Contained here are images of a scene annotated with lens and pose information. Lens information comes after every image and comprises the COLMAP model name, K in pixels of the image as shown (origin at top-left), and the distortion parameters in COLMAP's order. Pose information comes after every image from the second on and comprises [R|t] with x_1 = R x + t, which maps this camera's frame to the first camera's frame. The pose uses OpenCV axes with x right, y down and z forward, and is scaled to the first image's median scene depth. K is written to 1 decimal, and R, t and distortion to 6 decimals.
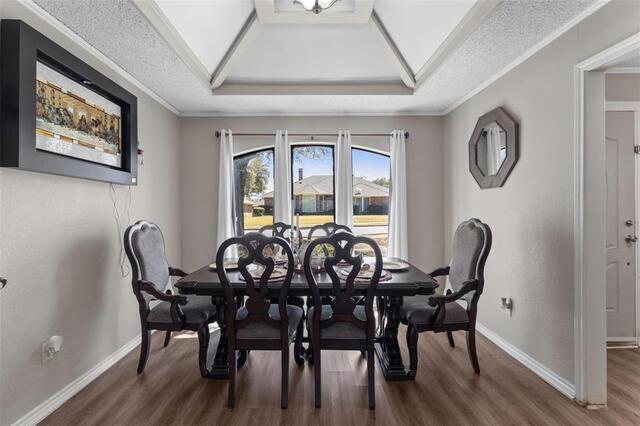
lens RADIAL K [[295.1, 0, 317.6], [0, 295.1, 216.3], [0, 0, 1]] dist [0.002734, 0.000330]
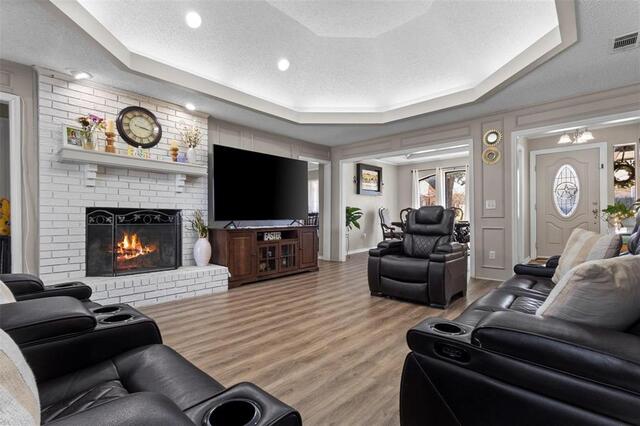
lens RADIAL K [[295.1, 0, 319.2], [0, 295.1, 216.4], [0, 0, 1]] dist [0.002734, 0.000330]
pose [[0.722881, 0.002198, -0.690969, 1.215080], [0.002462, 0.999980, 0.005756, 0.109367], [0.690968, -0.005861, 0.722861, -1.959433]]
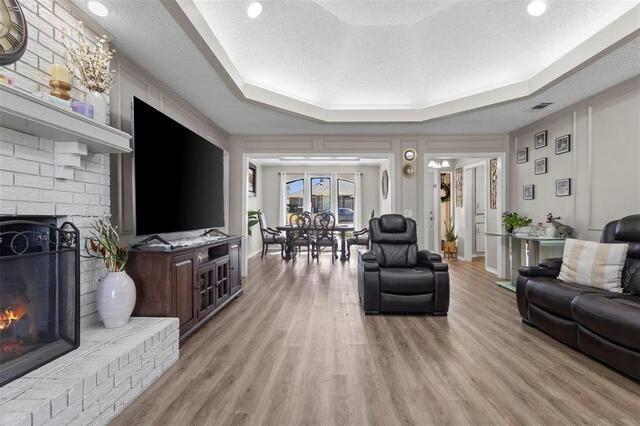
lens RADIAL K [[295.1, 0, 318.2], [0, 295.1, 216.5], [0, 0, 1]] dist [0.002734, 0.000330]
pose [[0.997689, 0.011746, -0.066929, 0.193400], [-0.011418, 0.999921, 0.005285, 0.067003], [0.066986, -0.004508, 0.997744, -2.041859]]
